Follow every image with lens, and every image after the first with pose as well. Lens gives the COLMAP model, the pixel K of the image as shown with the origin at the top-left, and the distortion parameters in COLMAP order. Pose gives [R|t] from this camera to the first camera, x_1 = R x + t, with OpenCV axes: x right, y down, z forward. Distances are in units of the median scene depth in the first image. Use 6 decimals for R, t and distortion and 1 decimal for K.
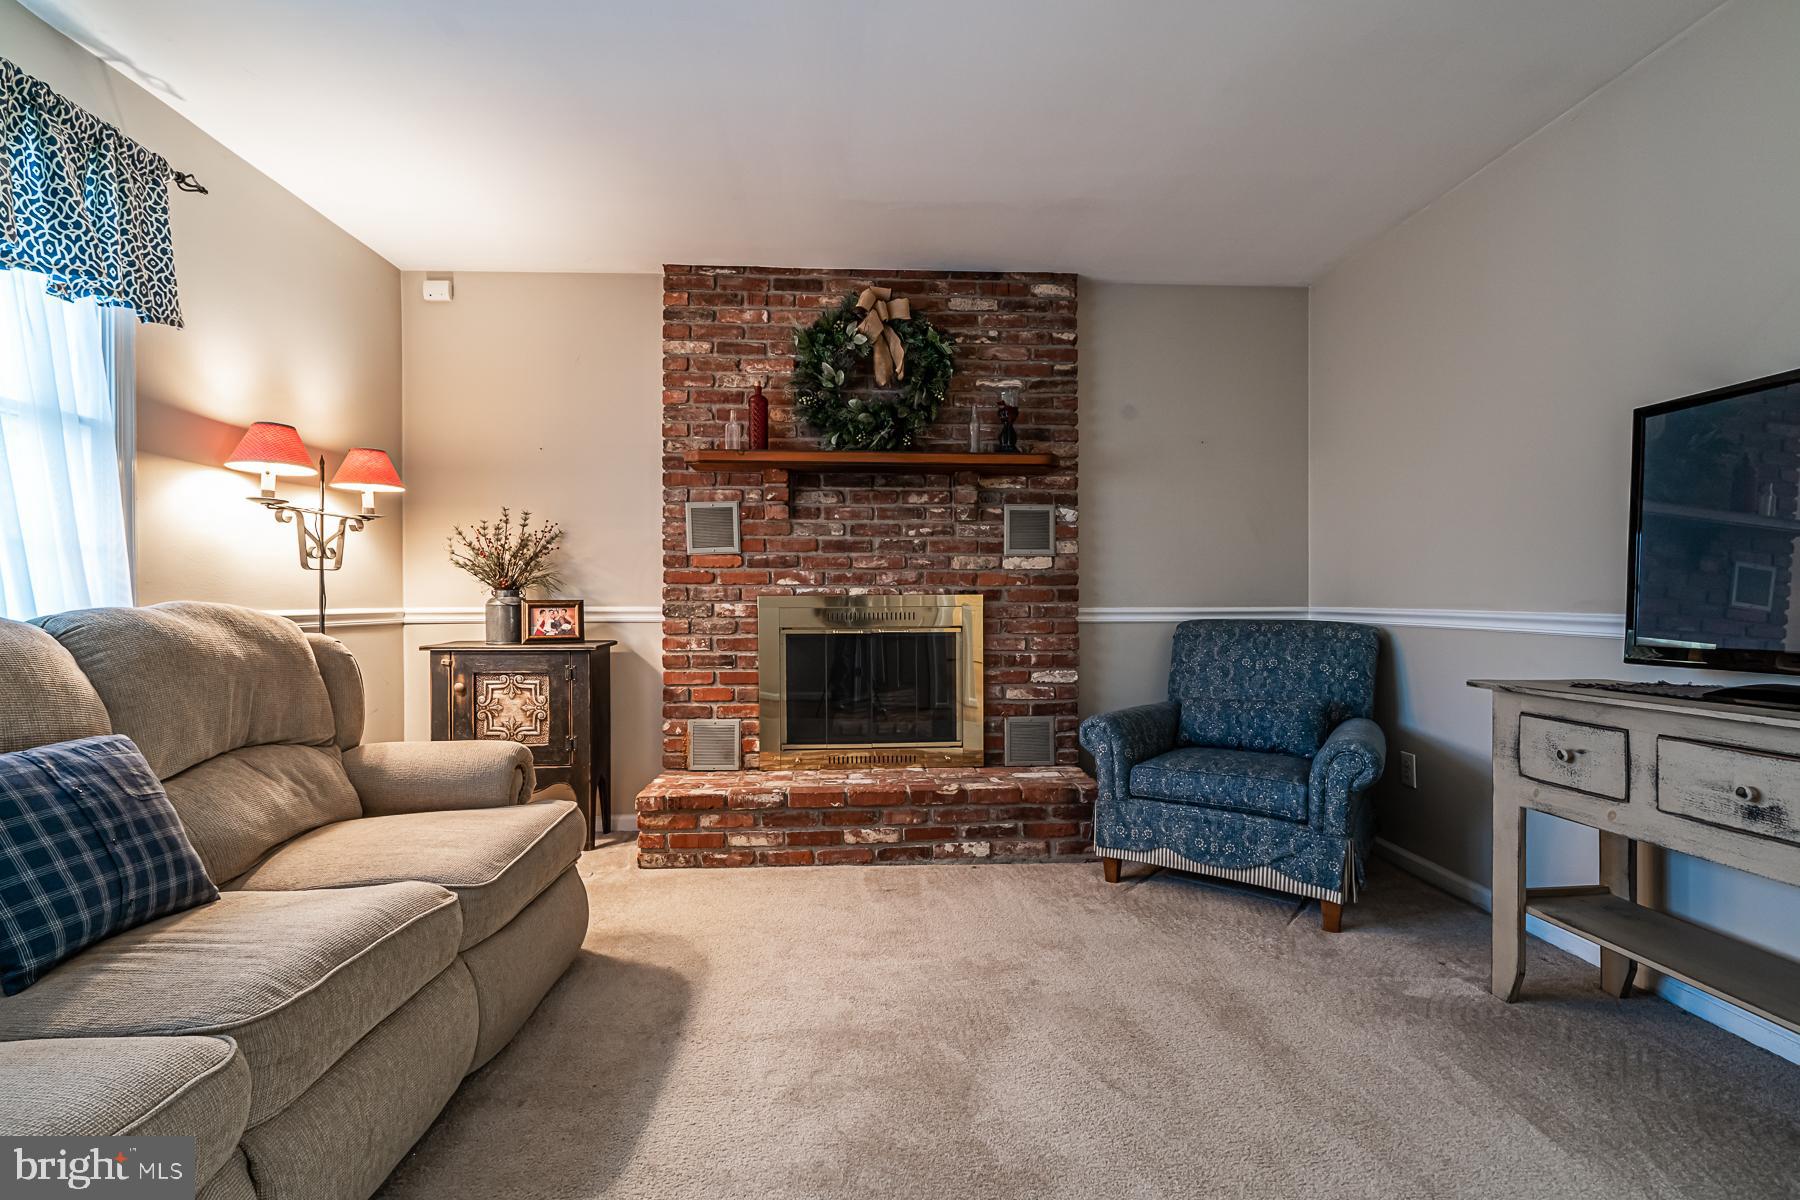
lens RADIAL K [[809.7, 0, 902.0], [0, 809.7, 625.1], [0, 0, 1]] dist [-0.003792, 0.001013]
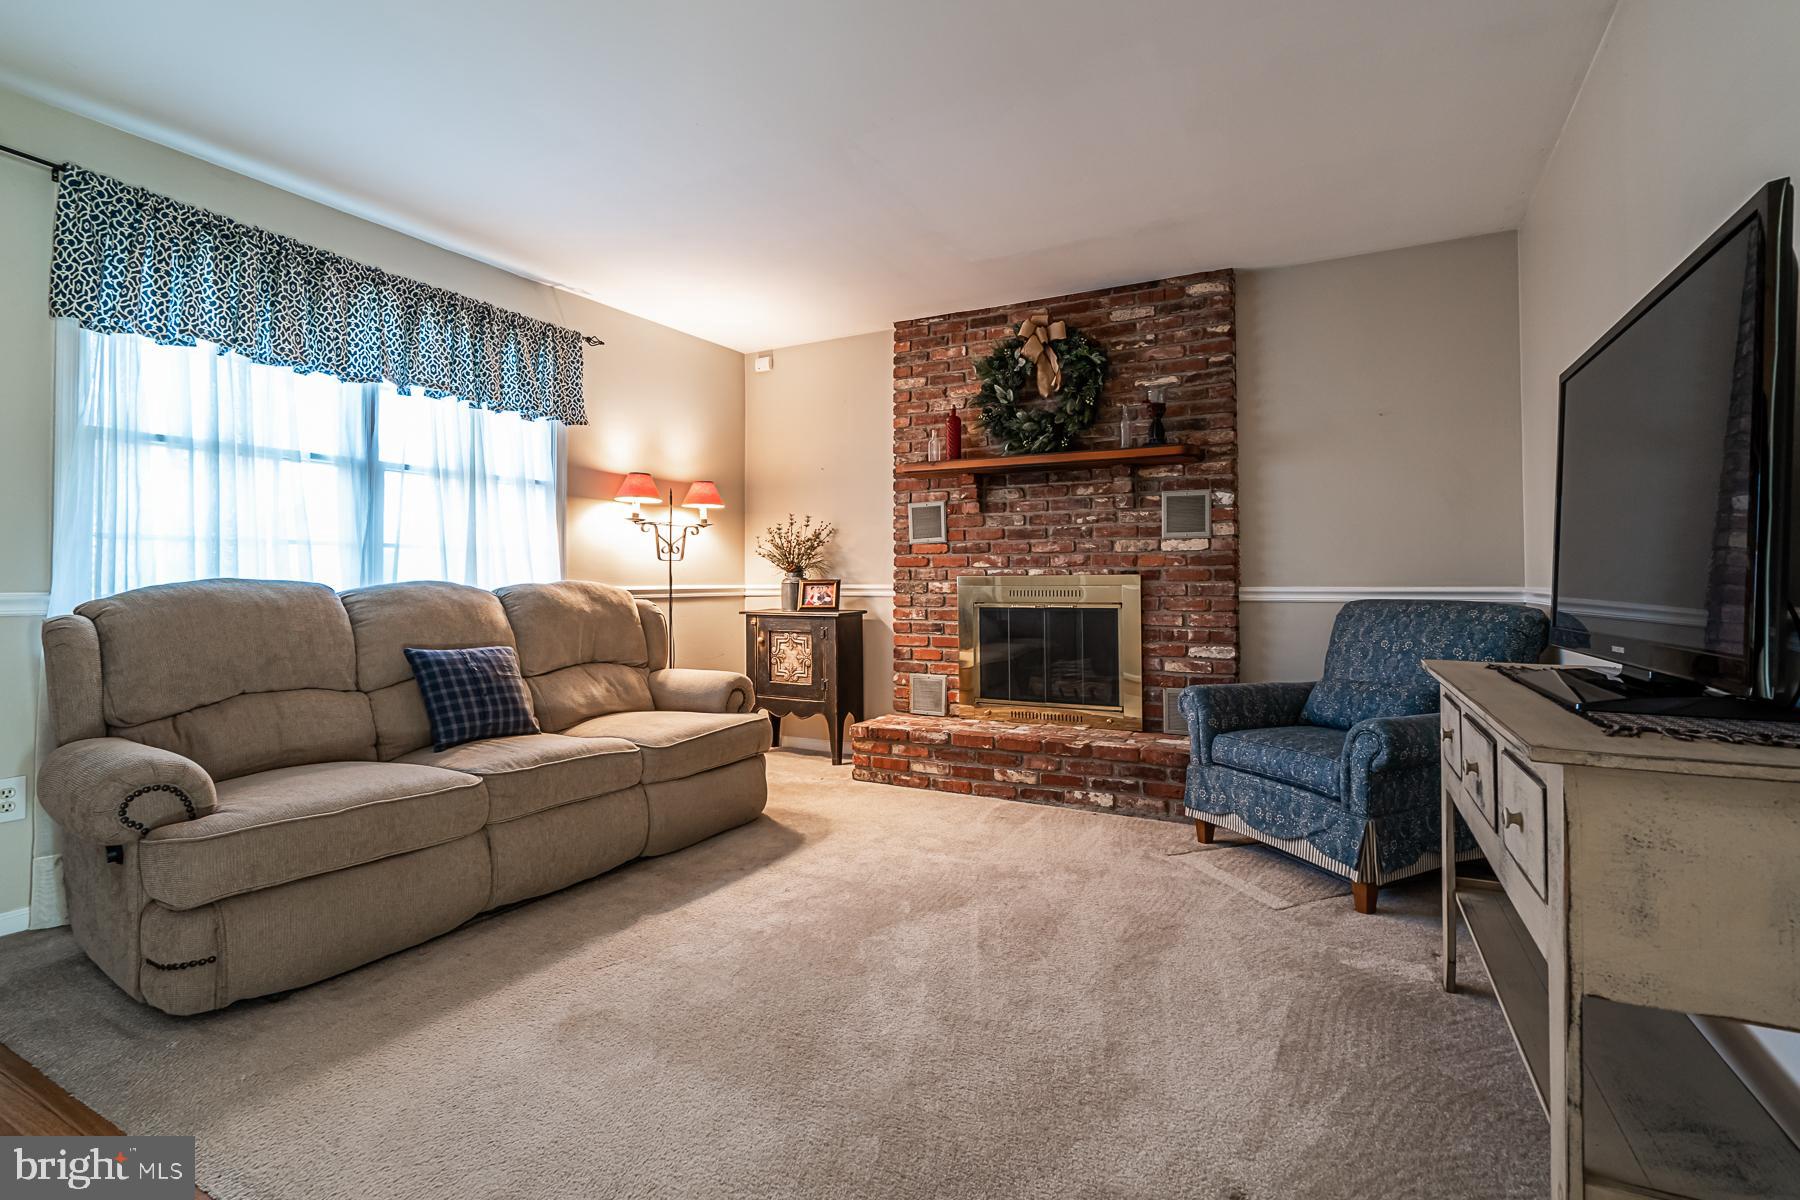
lens RADIAL K [[806.0, 0, 925.1], [0, 806.0, 592.8], [0, 0, 1]] dist [-0.003643, 0.001022]
pose [[0.868013, 0.007630, -0.496483, 0.425782], [-0.015187, 0.999822, -0.011186, 0.004150], [0.496310, 0.017250, 0.867974, -0.102664]]
